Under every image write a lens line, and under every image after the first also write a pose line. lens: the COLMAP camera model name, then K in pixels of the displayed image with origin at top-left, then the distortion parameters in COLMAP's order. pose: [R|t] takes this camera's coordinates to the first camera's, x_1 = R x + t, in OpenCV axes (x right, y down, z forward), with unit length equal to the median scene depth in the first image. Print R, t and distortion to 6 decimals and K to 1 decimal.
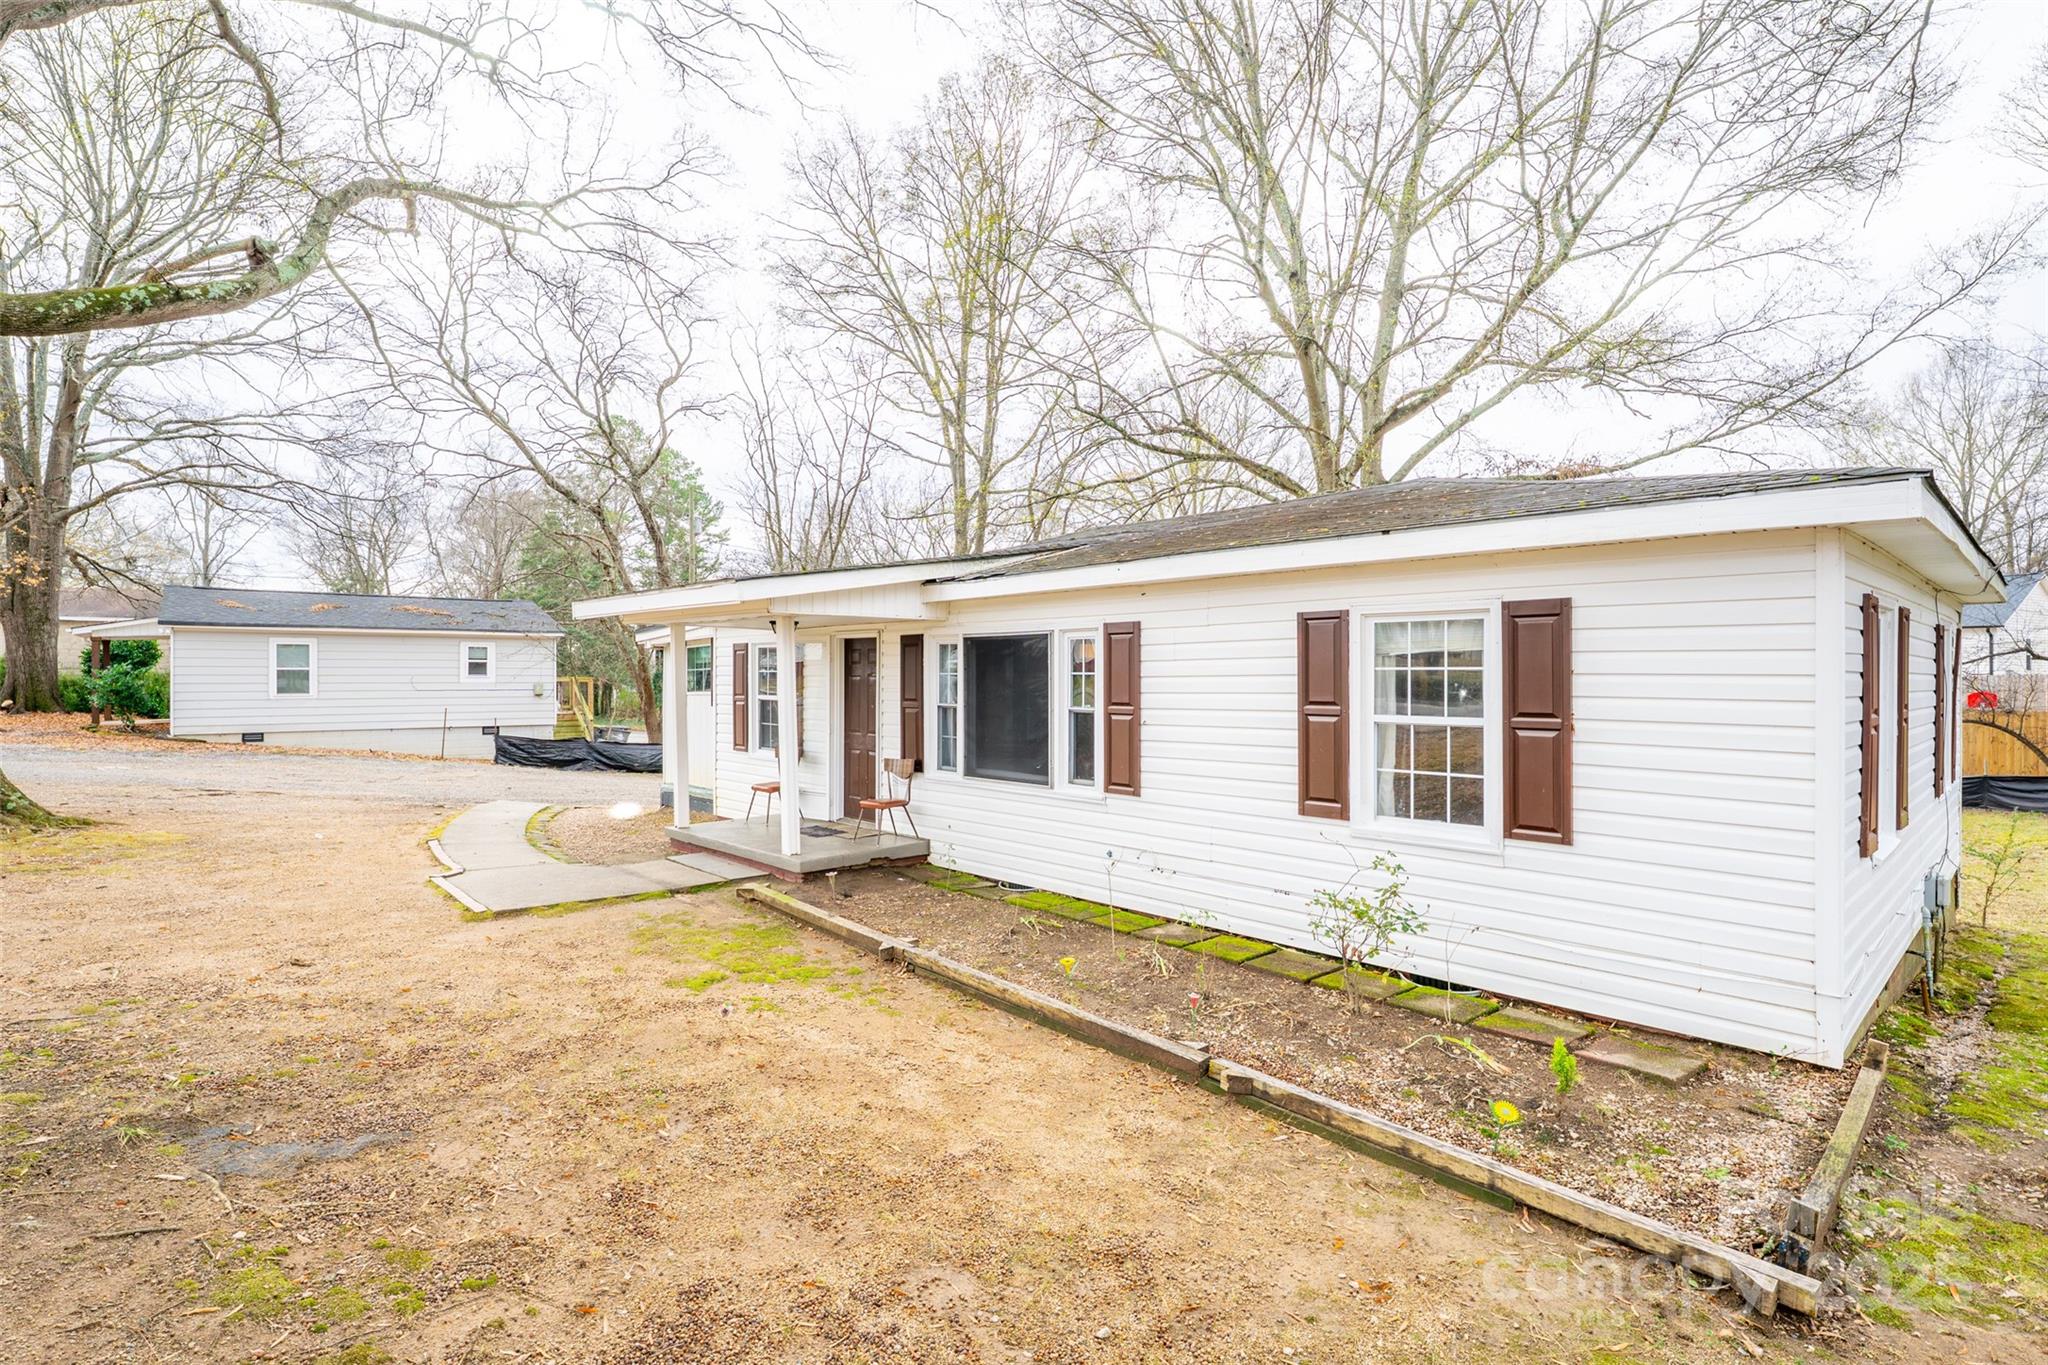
lens RADIAL K [[1027.5, 0, 831.3], [0, 1027.5, 660.7], [0, 0, 1]] dist [0.002117, -0.000038]
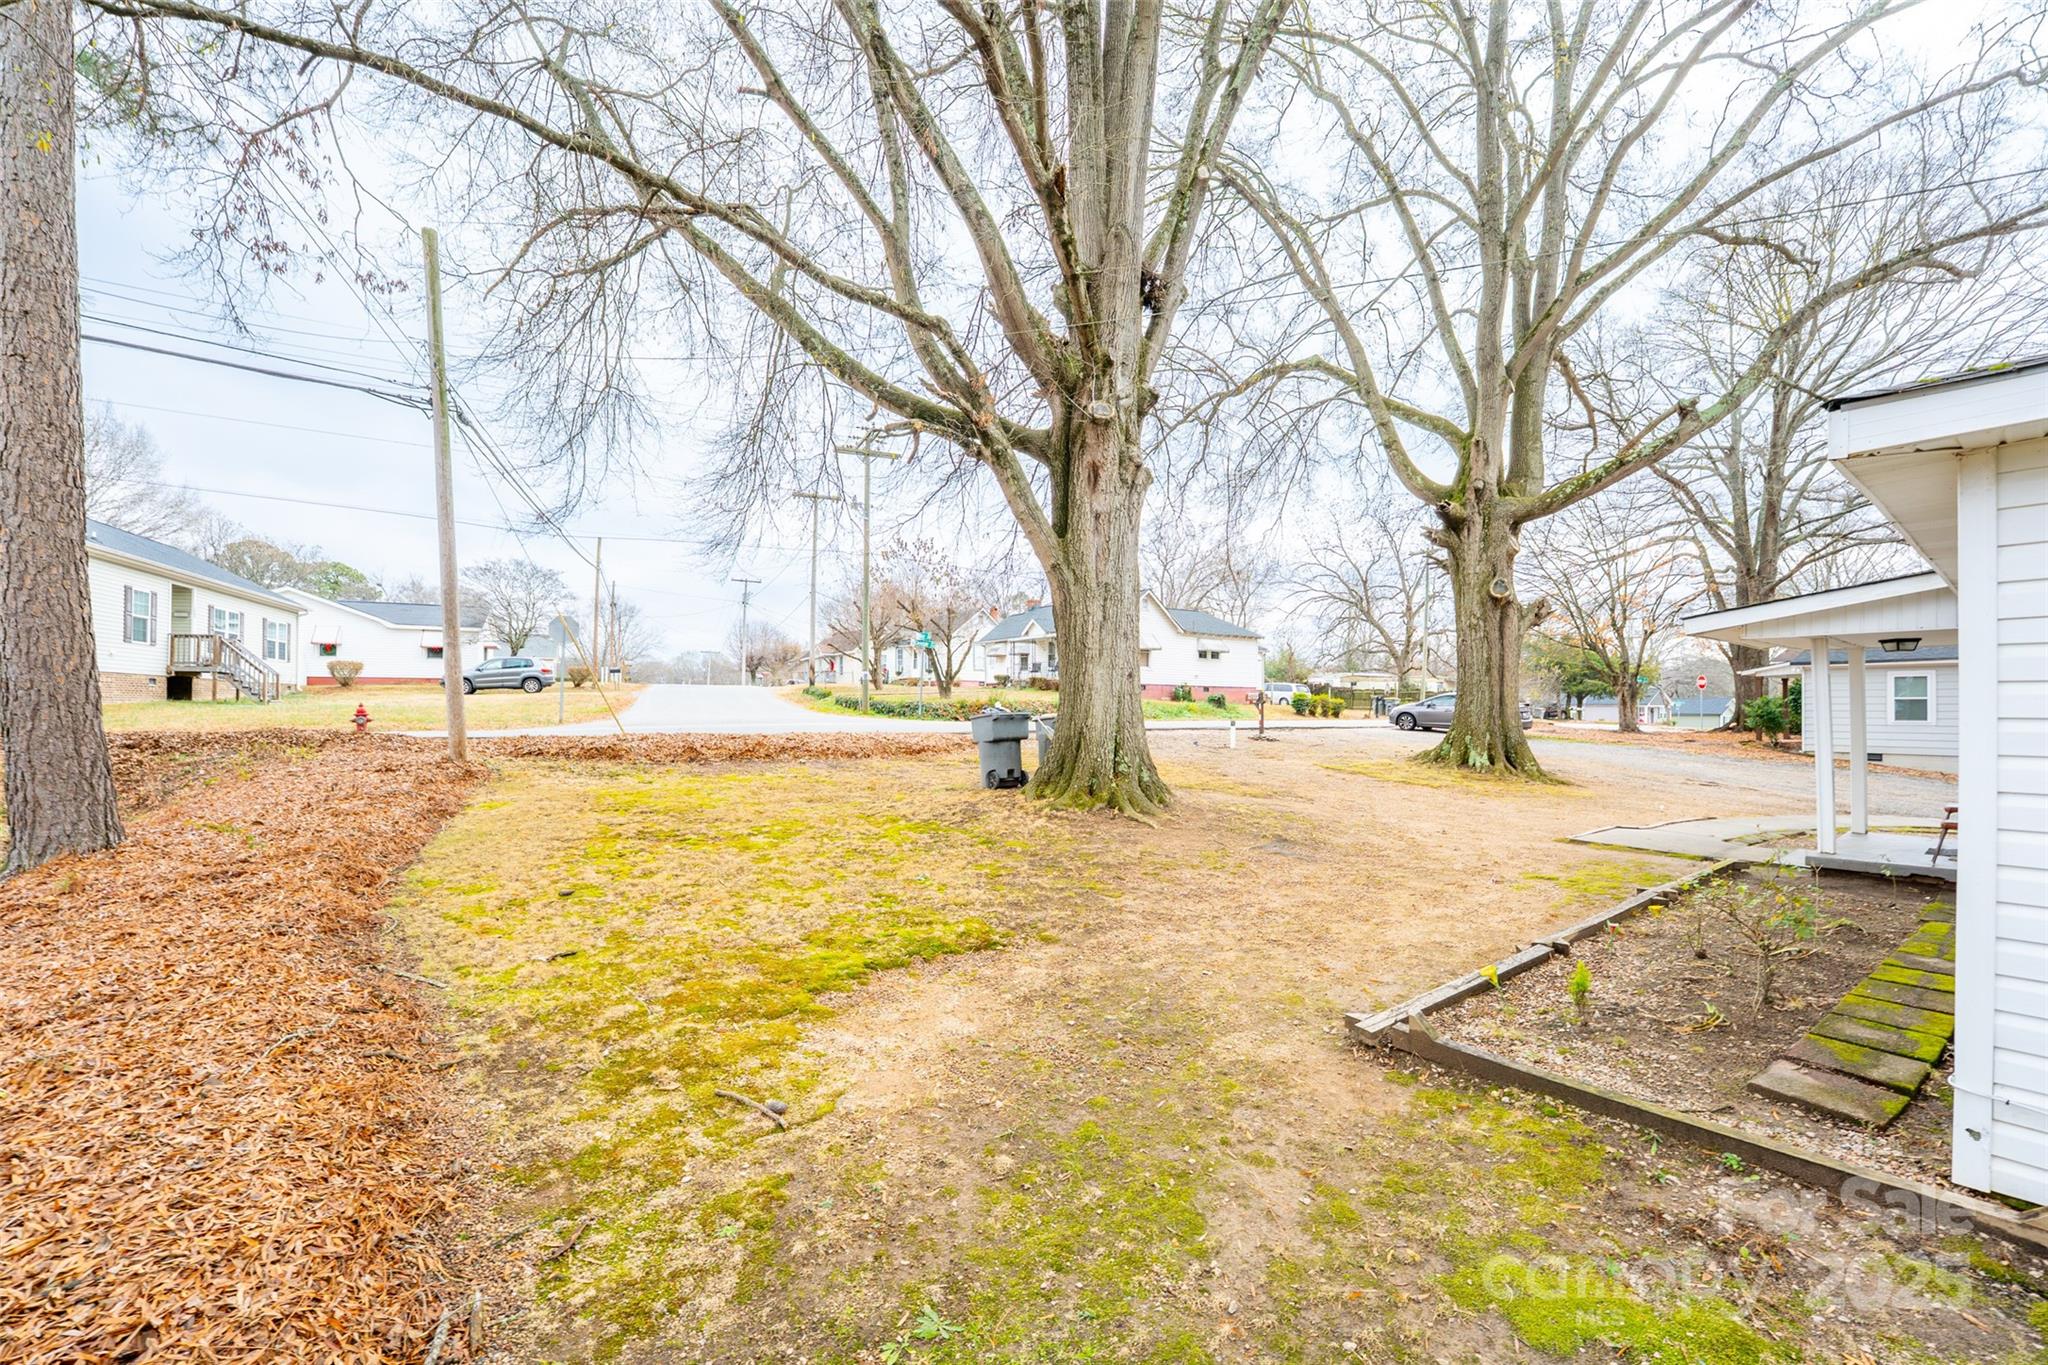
lens RADIAL K [[772.4, 0, 1024.9], [0, 772.4, 692.6], [0, 0, 1]] dist [-0.001959, -0.000083]
pose [[-0.052679, -0.016292, -0.998479, 0.375340], [0.005005, 0.999850, -0.016578, 0.011051], [0.998599, -0.005870, -0.052590, 0.080897]]
